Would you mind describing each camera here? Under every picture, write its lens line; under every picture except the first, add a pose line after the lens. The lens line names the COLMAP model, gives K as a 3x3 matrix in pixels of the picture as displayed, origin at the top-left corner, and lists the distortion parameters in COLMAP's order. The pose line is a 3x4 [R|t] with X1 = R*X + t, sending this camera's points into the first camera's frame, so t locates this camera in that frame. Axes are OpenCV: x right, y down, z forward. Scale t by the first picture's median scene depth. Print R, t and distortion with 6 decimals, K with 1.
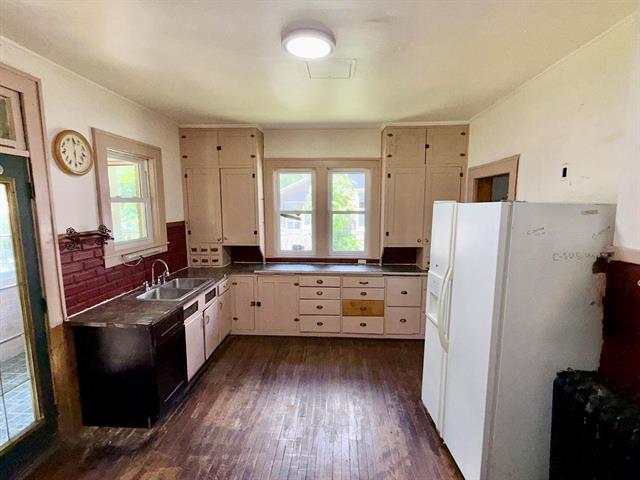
lens RADIAL K [[303.6, 0, 320.0], [0, 303.6, 240.0], [0, 0, 1]] dist [-0.000372, -0.000074]
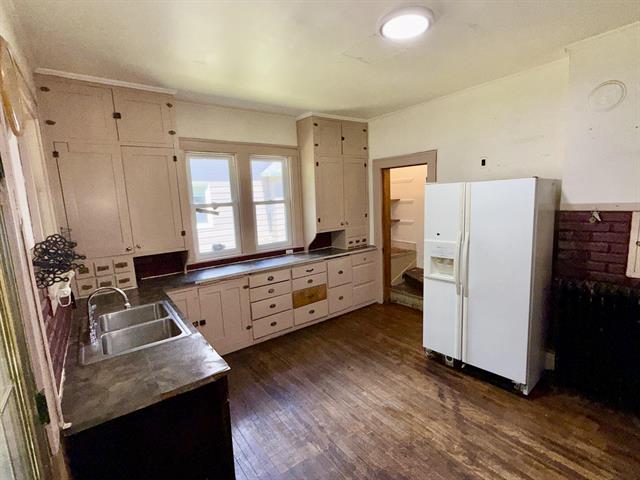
lens RADIAL K [[303.6, 0, 320.0], [0, 303.6, 240.0], [0, 0, 1]] dist [-0.000372, -0.000074]
pose [[0.768841, -0.124885, 0.627126, -0.436098], [0.116684, 0.991676, 0.054429, -0.009280], [-0.628703, 0.031328, 0.777014, 0.189272]]
